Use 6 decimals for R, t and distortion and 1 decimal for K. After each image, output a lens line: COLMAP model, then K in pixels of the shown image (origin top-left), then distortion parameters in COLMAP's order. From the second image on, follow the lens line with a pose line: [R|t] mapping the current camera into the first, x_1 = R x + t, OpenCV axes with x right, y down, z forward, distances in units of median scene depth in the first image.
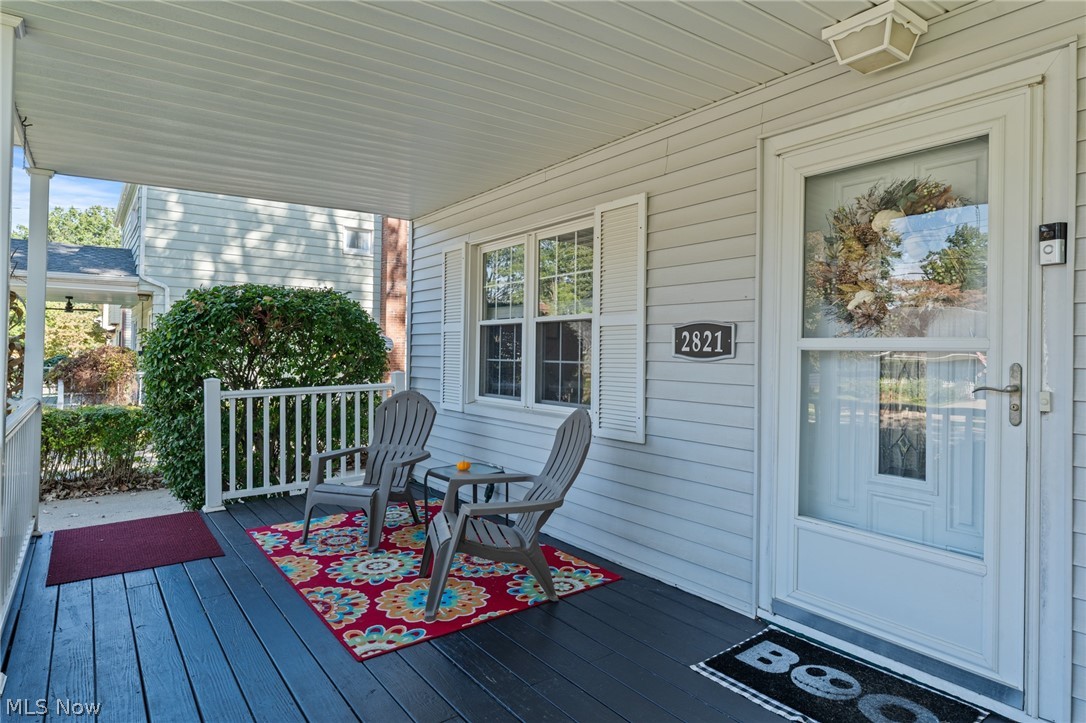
lens RADIAL K [[625.2, 0, 543.0], [0, 625.2, 361.5], [0, 0, 1]] dist [-0.001527, -0.000485]
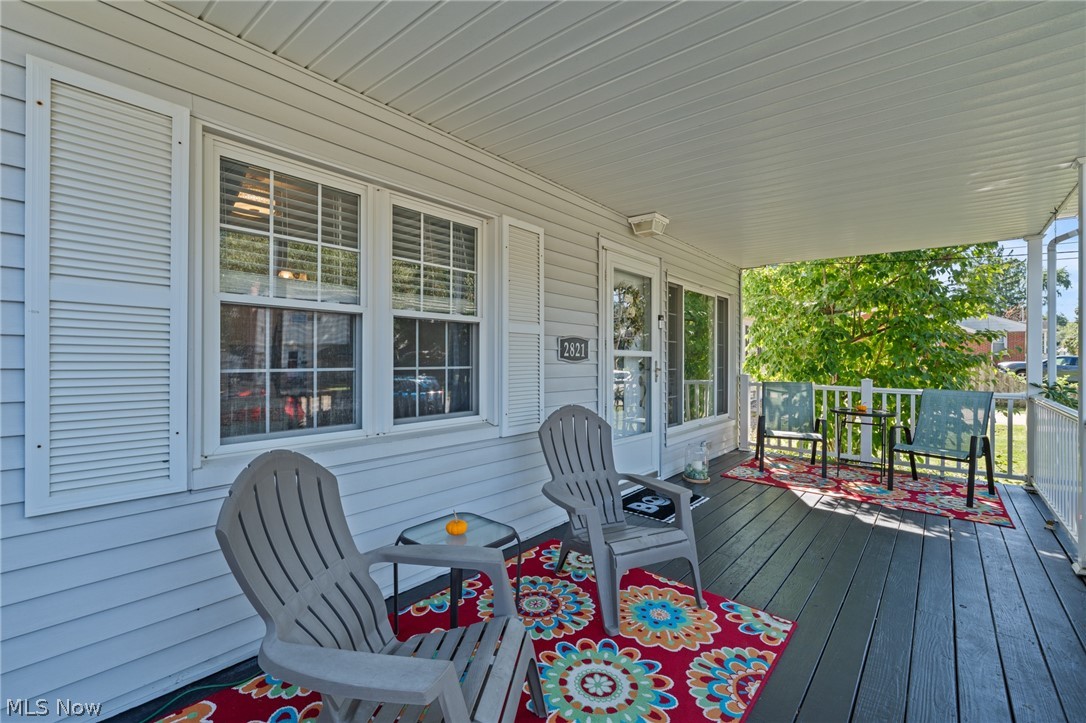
lens RADIAL K [[470.3, 0, 543.0], [0, 470.3, 361.5], [0, 0, 1]] dist [0.003167, 0.000408]
pose [[-0.234019, -0.022099, 0.971981, -0.824928], [0.002359, 0.999726, 0.023298, -0.029948], [-0.972229, 0.007745, -0.233903, 1.328915]]
